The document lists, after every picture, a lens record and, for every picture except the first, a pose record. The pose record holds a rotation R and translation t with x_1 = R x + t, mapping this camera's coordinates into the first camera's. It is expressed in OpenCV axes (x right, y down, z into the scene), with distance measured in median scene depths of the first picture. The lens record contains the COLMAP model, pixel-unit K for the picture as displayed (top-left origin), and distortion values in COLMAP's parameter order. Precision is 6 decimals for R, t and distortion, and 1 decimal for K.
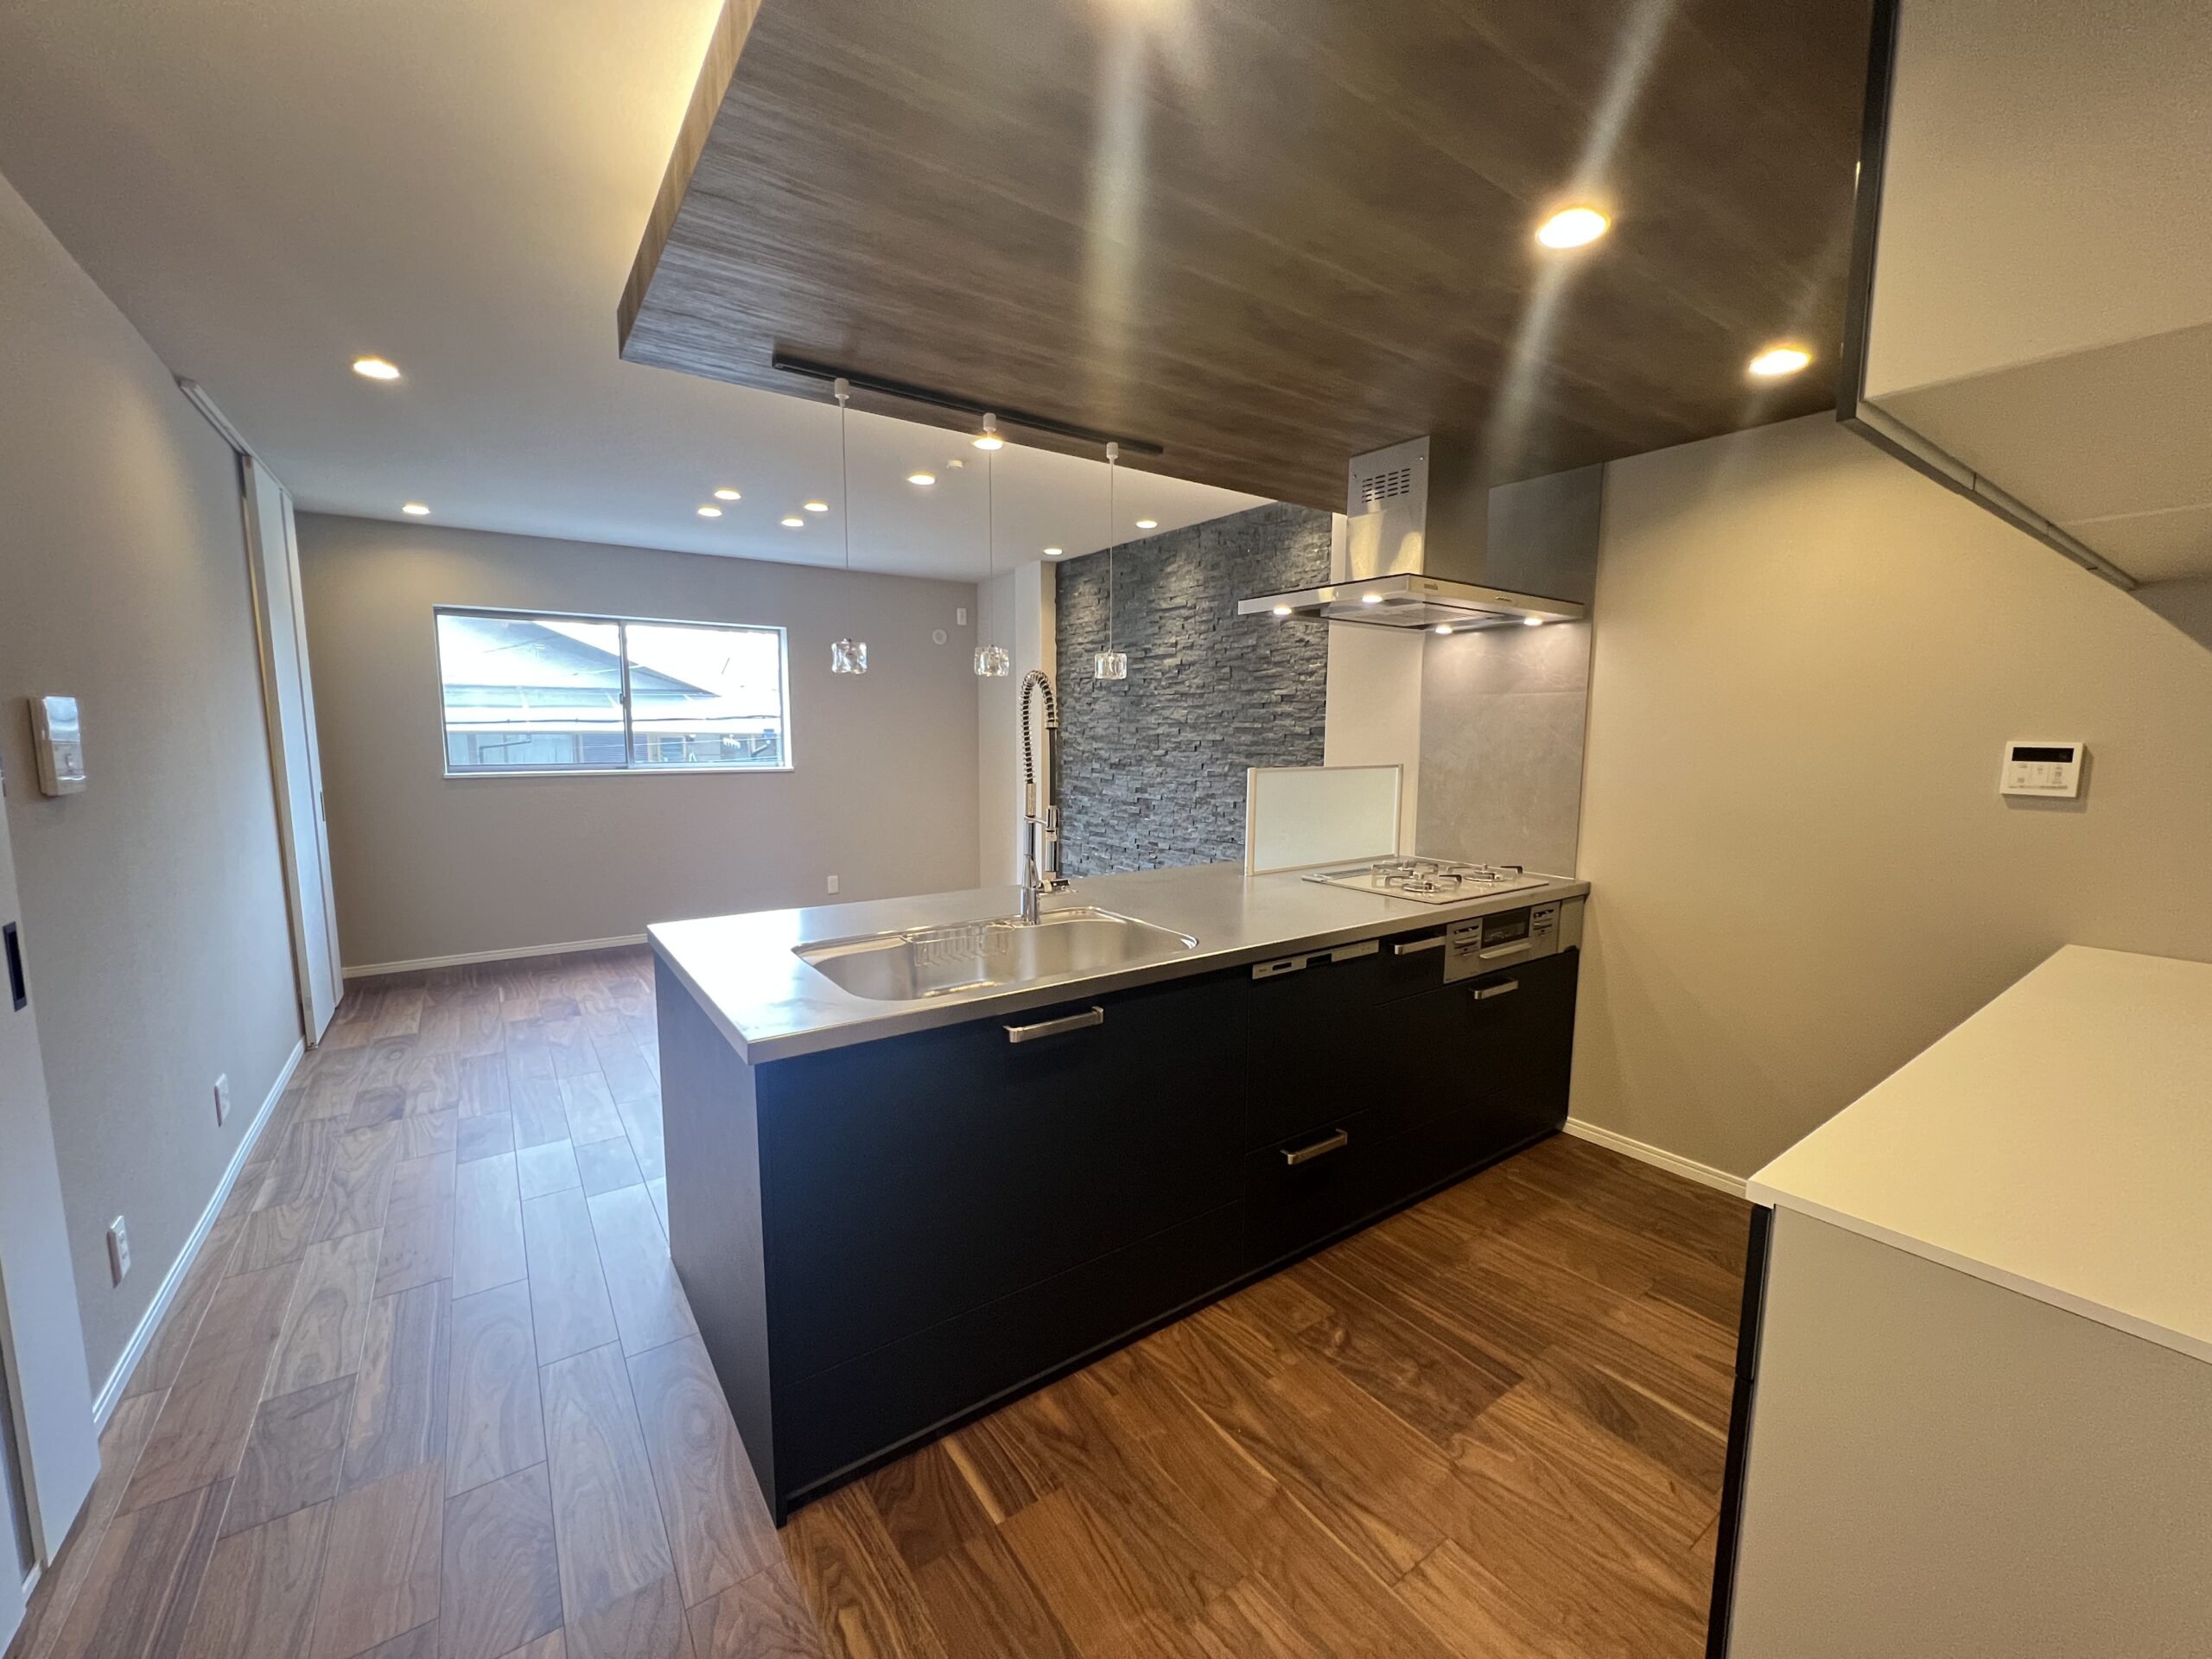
lens RADIAL K [[890.1, 0, 1099.0], [0, 890.1, 833.4], [0, 0, 1]] dist [-0.002008, 0.000853]
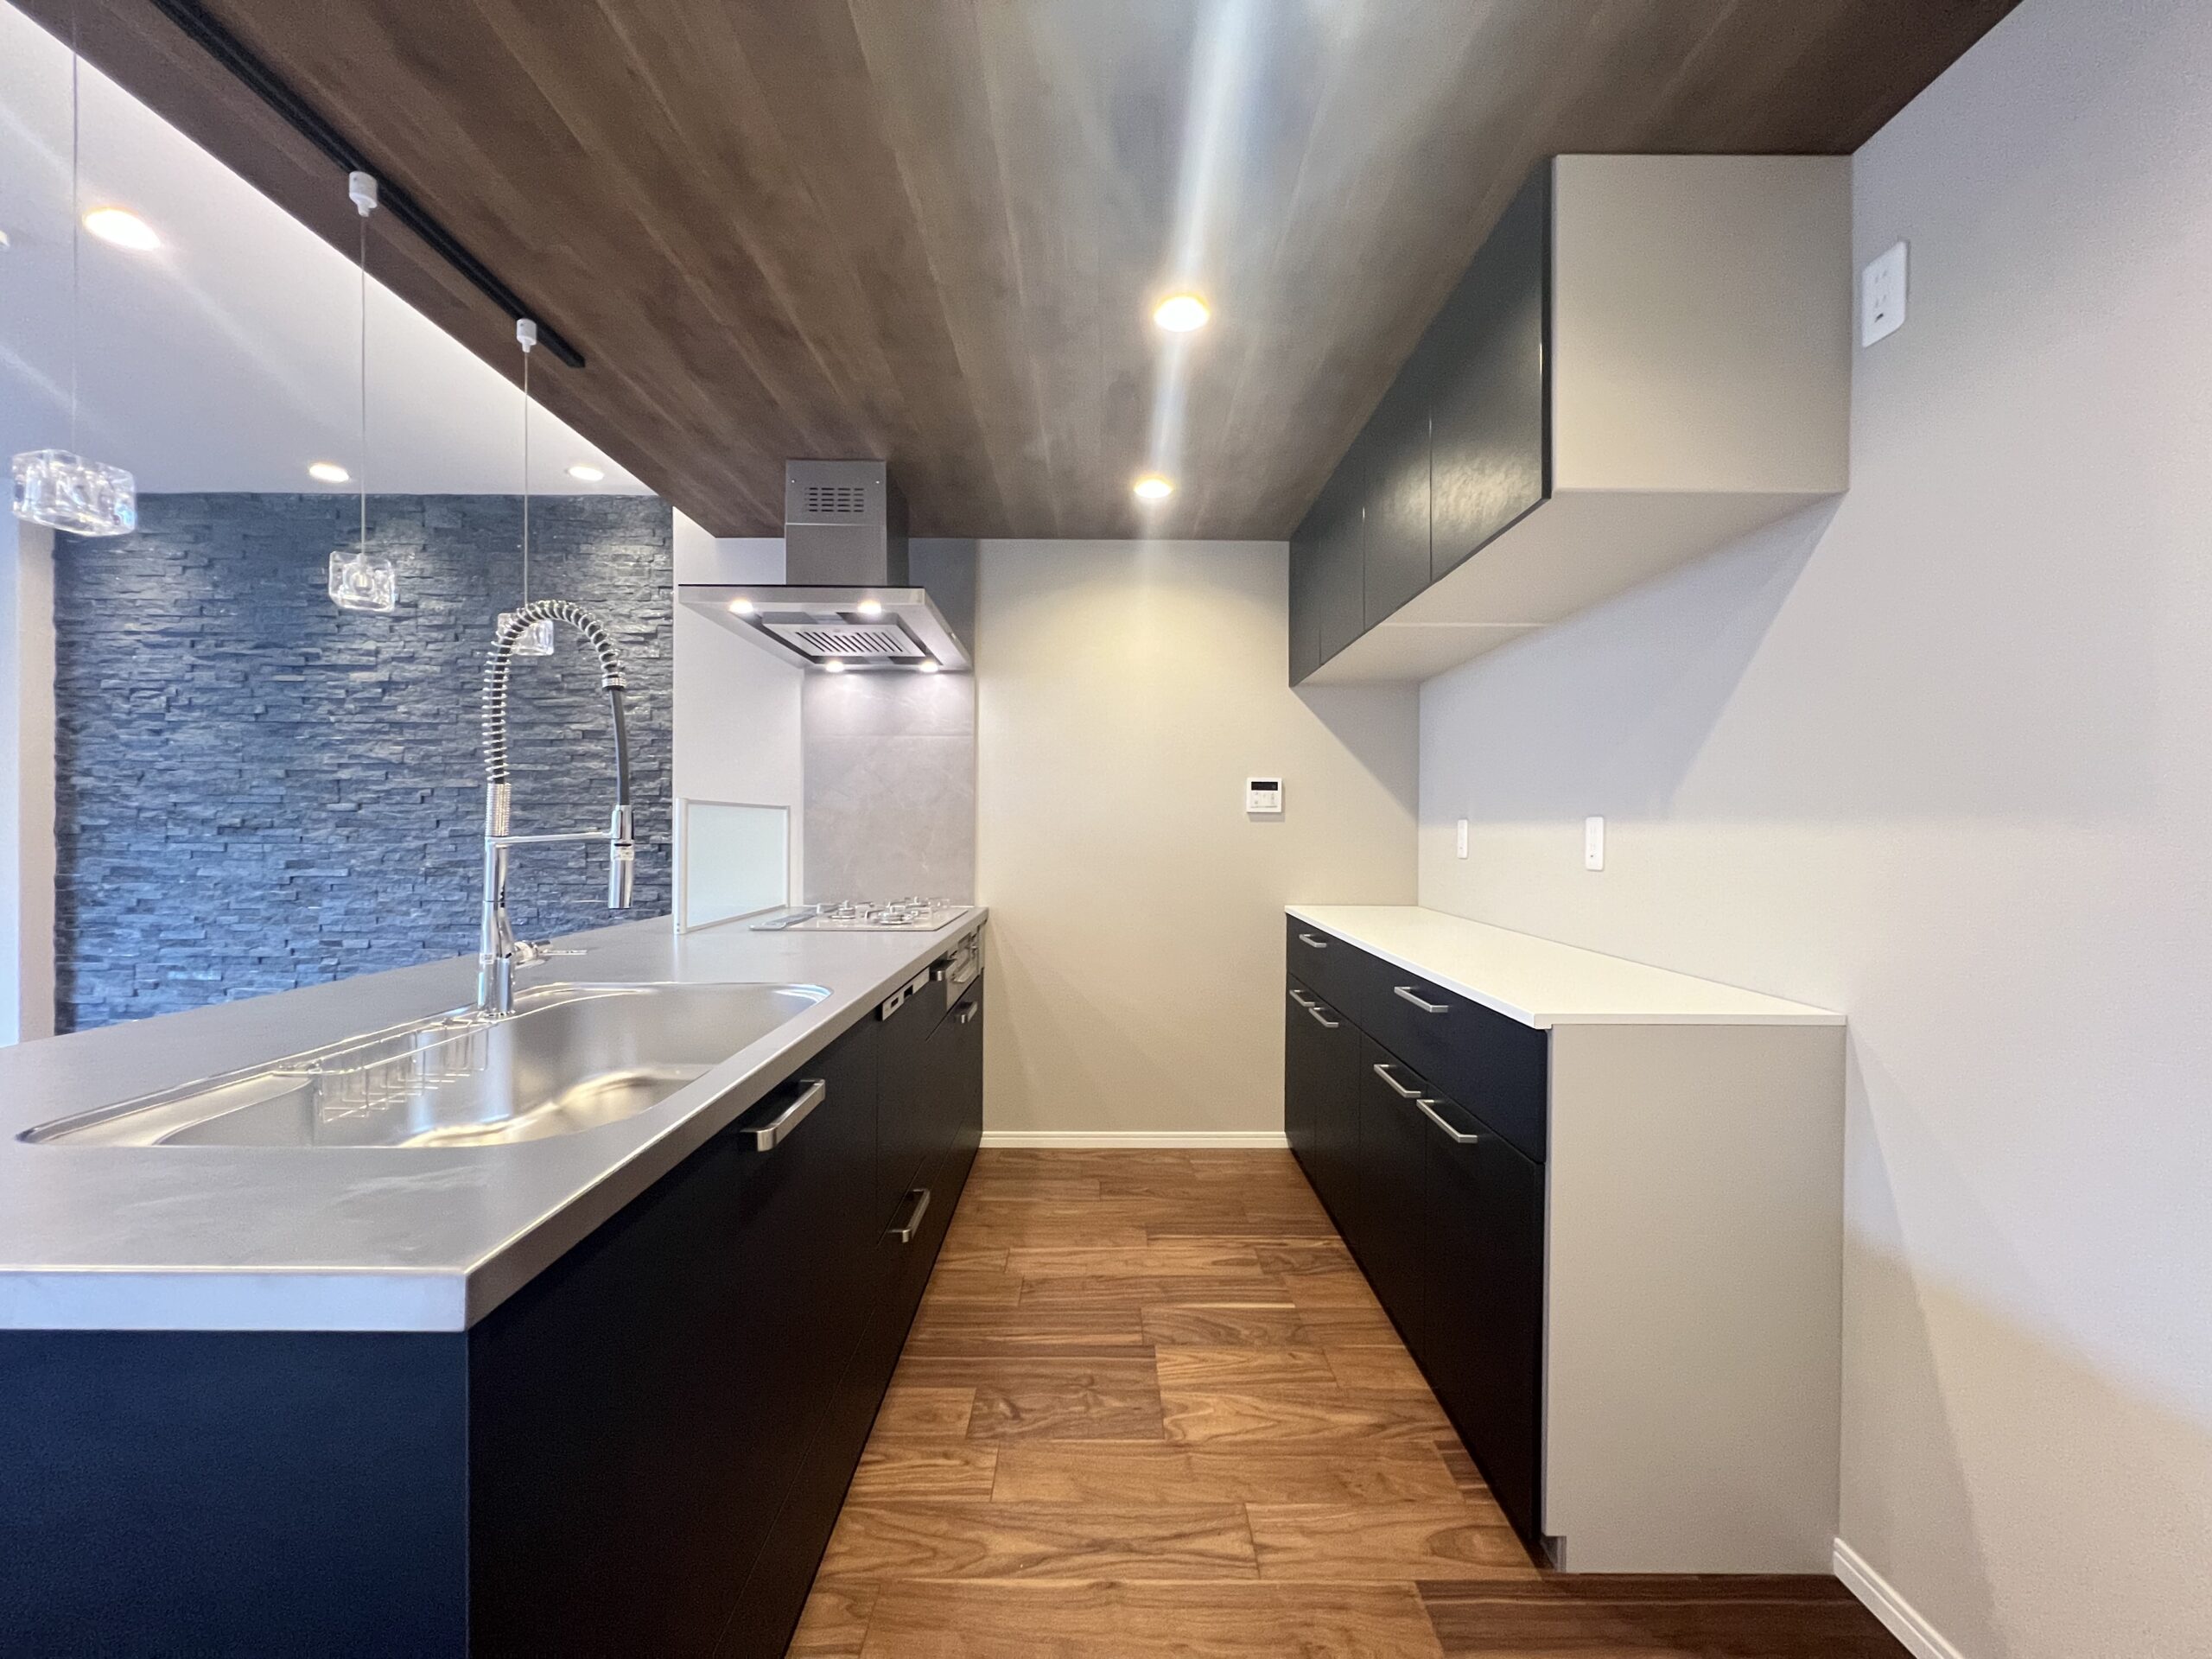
lens RADIAL K [[890.1, 0, 1108.3], [0, 890.1, 833.0], [0, 0, 1]] dist [-0.002008, 0.000853]
pose [[0.571619, -0.007032, 0.820489, -0.182080], [0.094413, 0.993885, -0.057257, 0.027275], [-0.815069, 0.110194, 0.568788, 0.163830]]
